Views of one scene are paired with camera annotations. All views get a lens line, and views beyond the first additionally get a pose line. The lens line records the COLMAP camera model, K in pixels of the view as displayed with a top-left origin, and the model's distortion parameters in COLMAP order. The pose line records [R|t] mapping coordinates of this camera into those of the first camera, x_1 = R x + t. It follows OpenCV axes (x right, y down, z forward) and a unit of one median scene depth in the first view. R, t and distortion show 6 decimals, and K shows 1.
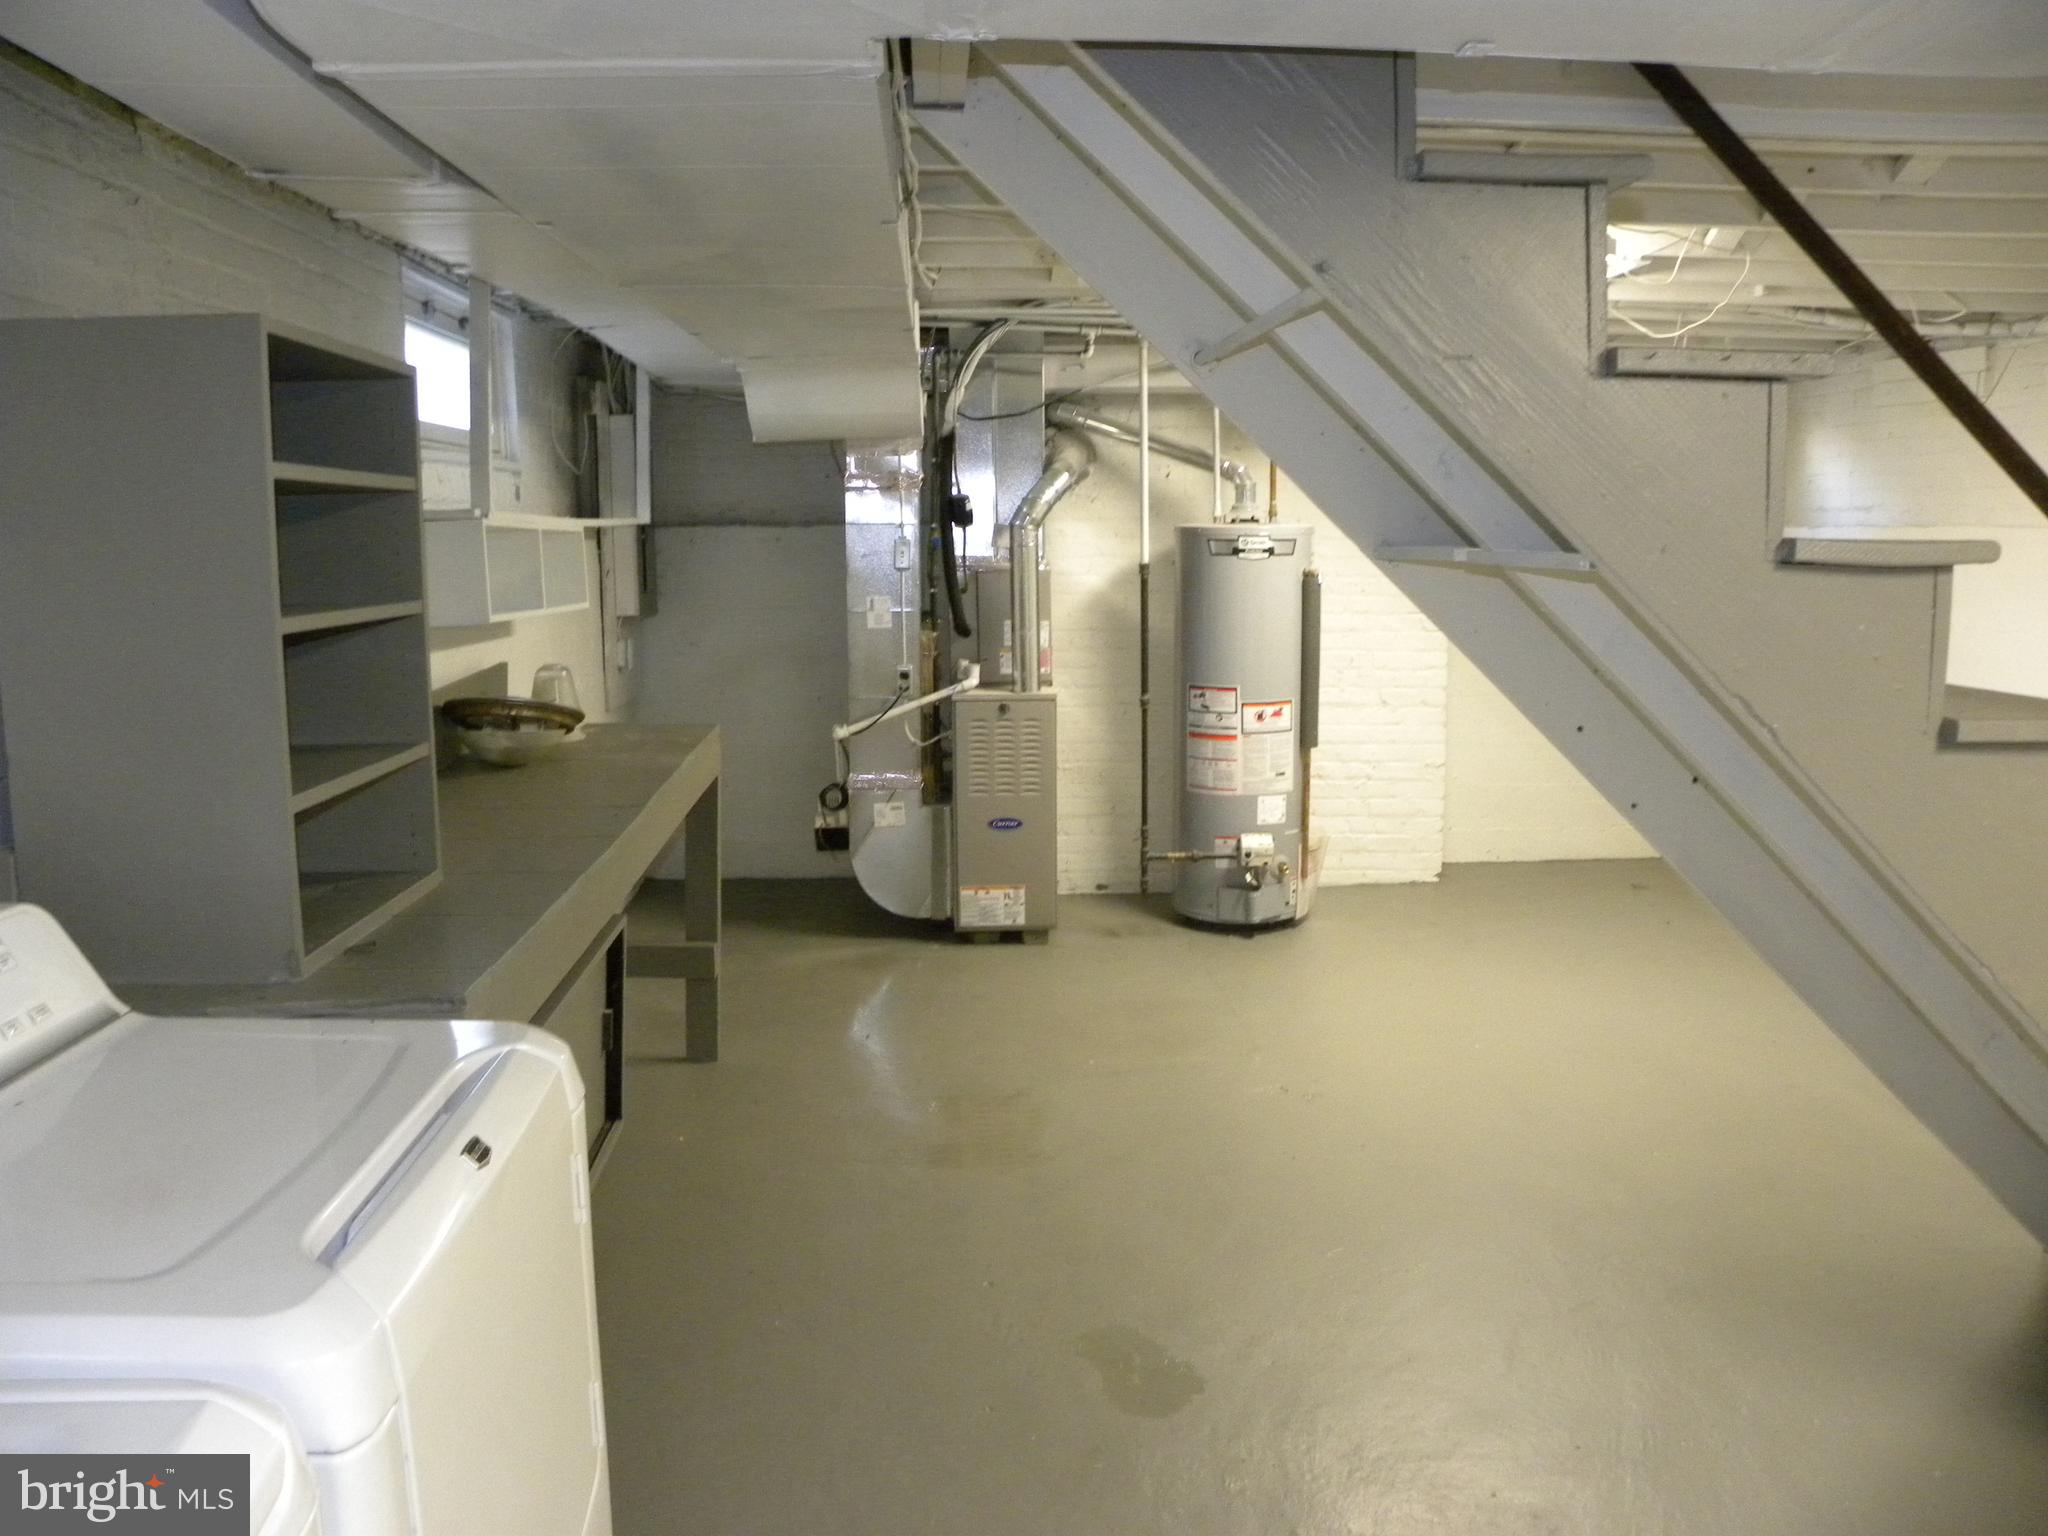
lens RADIAL K [[1559.0, 0, 1022.4], [0, 1559.0, 763.5], [0, 0, 1]] dist [-0.149434, 0.093714]
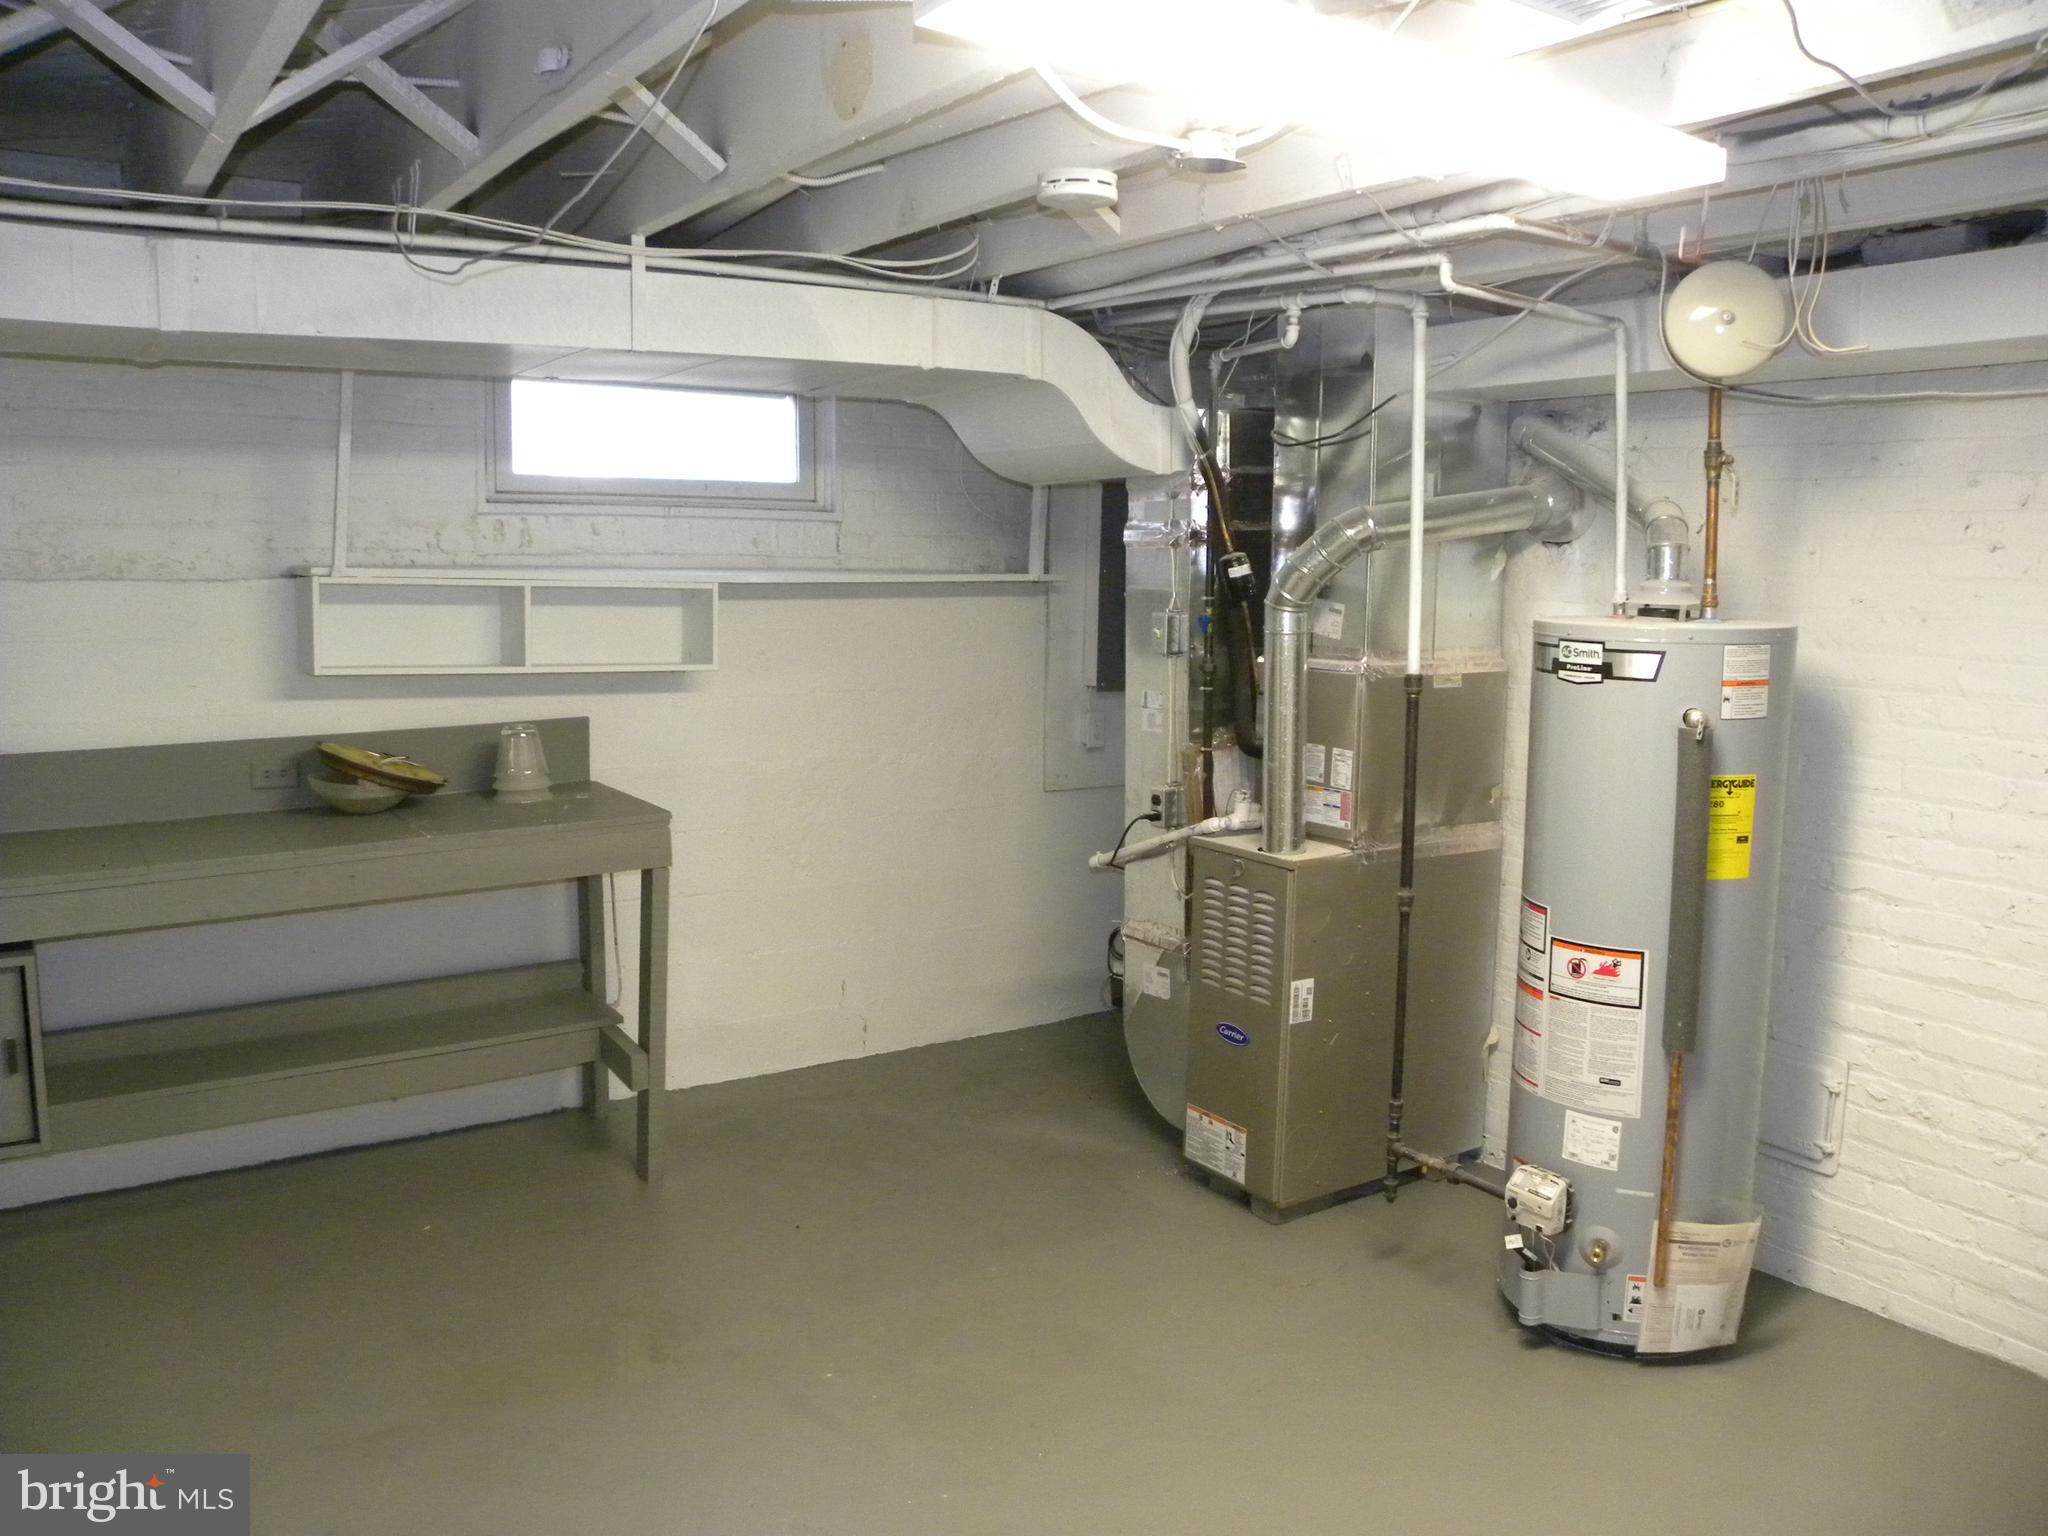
lens RADIAL K [[1559.0, 0, 1023.6], [0, 1559.0, 762.9], [0, 0, 1]] dist [-0.149434, 0.093714]
pose [[0.523271, 0.128007, -0.842497, 0.495888], [-0.149944, 0.987059, 0.056841, -0.103286], [0.838871, 0.096584, 0.535693, 0.540330]]
